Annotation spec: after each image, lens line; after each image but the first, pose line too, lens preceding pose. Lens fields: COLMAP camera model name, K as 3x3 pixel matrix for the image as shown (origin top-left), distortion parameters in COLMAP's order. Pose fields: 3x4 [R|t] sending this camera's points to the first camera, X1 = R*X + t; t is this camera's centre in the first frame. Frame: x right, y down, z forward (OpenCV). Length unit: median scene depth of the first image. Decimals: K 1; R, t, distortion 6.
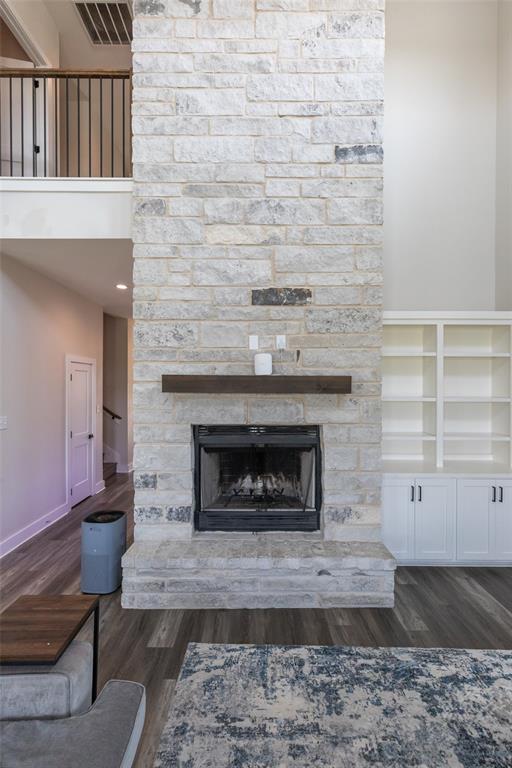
lens RADIAL K [[344.7, 0, 252.8], [0, 344.7, 388.2], [0, 0, 1]] dist [0.013912, -0.000433]
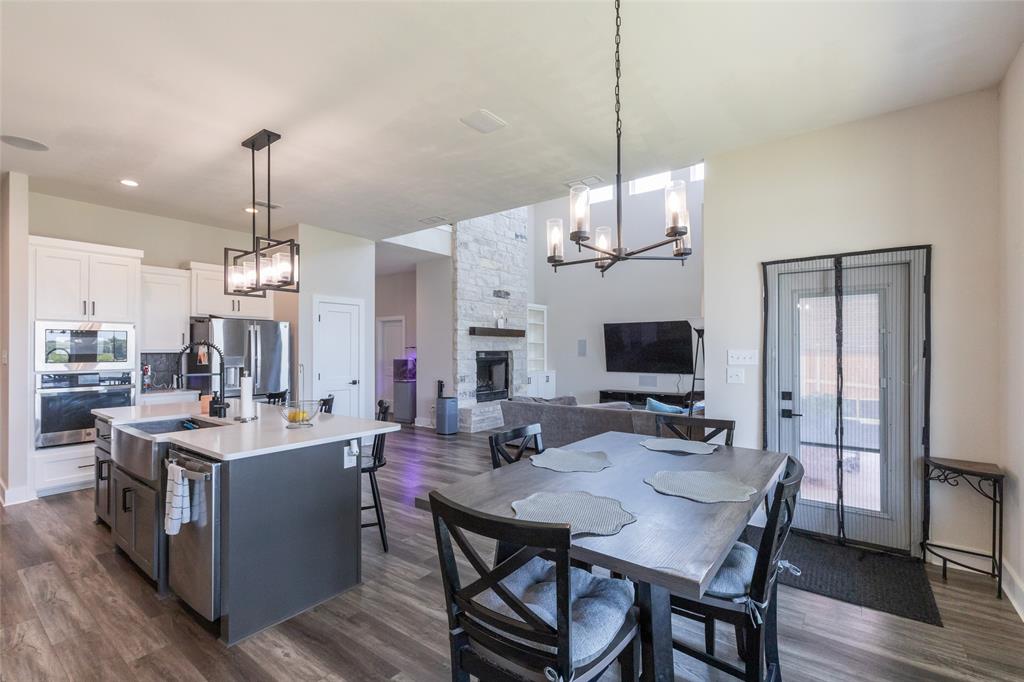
lens RADIAL K [[459.6, 0, 511.7], [0, 459.6, 347.5], [0, 0, 1]] dist [0.013912, -0.000433]
pose [[0.599775, 0.000648, 0.800169, -2.344162], [0.008103, 0.999943, -0.006884, 0.108190], [-0.800128, 0.010612, 0.599736, -0.873995]]
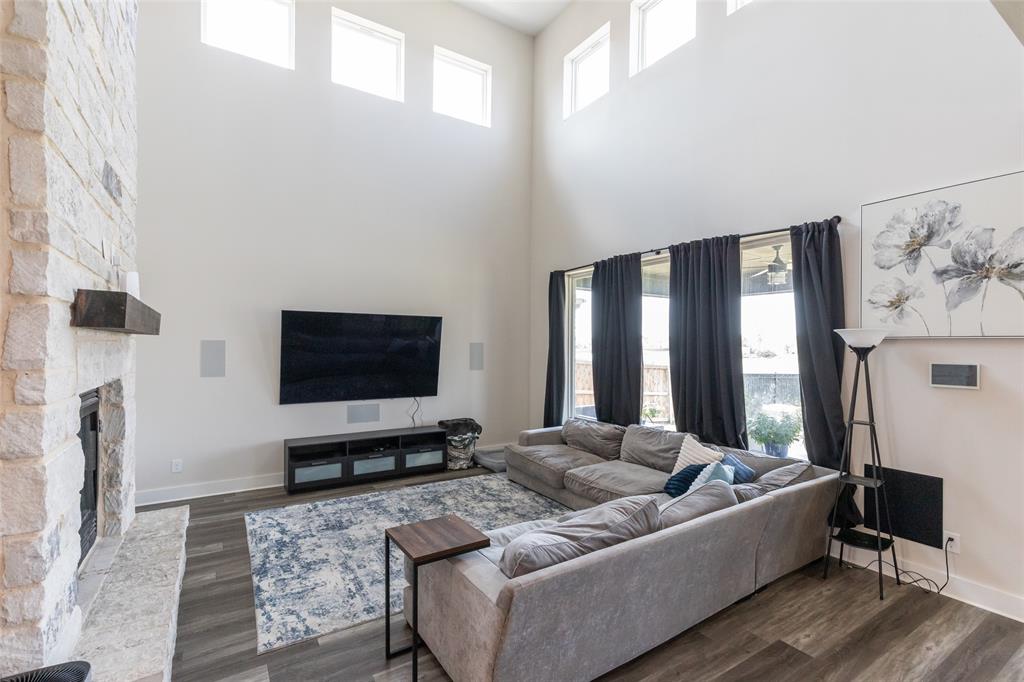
lens RADIAL K [[459.6, 0, 509.4], [0, 459.6, 345.5], [0, 0, 1]] dist [0.013912, -0.000433]
pose [[-0.536716, -0.009817, 0.843706, -1.078106], [-0.006382, 0.999951, 0.007575, 0.027084], [-0.843739, -0.001319, -0.536752, 0.863930]]
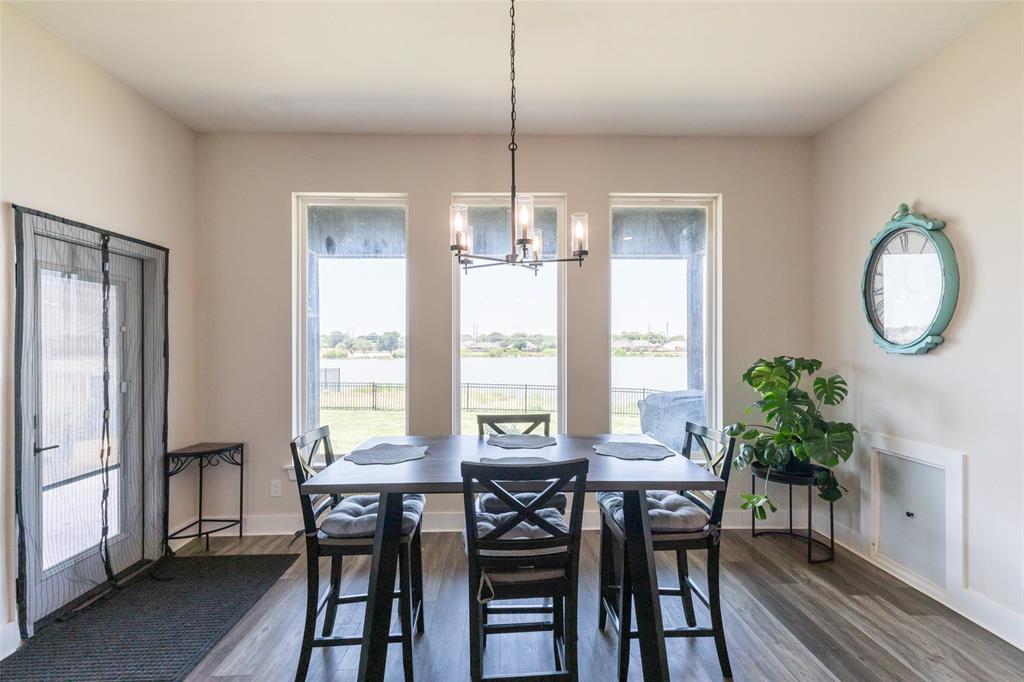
lens RADIAL K [[459.6, 0, 510.9], [0, 459.6, 345.9], [0, 0, 1]] dist [0.013912, -0.000433]
pose [[-0.999500, -0.001981, -0.031552, -1.714081], [-0.002242, 0.999963, 0.008245, 0.094203], [0.031535, 0.008311, -0.999468, 0.107221]]
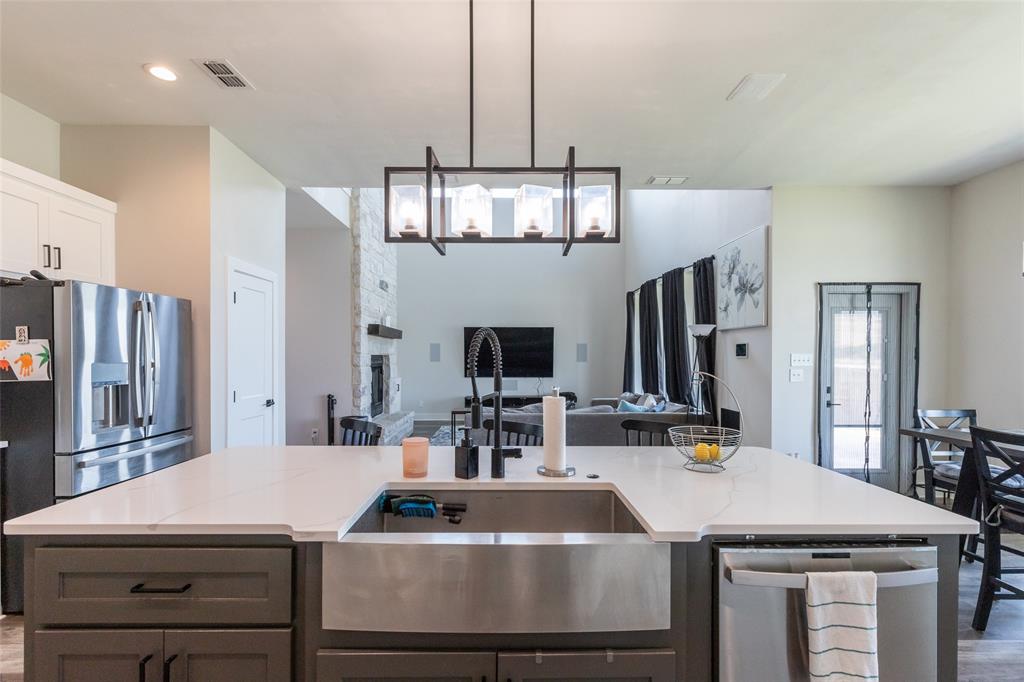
lens RADIAL K [[459.6, 0, 512.5], [0, 459.6, 361.1], [0, 0, 1]] dist [0.013912, -0.000433]
pose [[-0.025244, -0.014672, 0.999574, -2.456388], [0.004665, 0.999880, 0.014794, 0.108209], [-0.999670, 0.005037, -0.025173, 0.389041]]
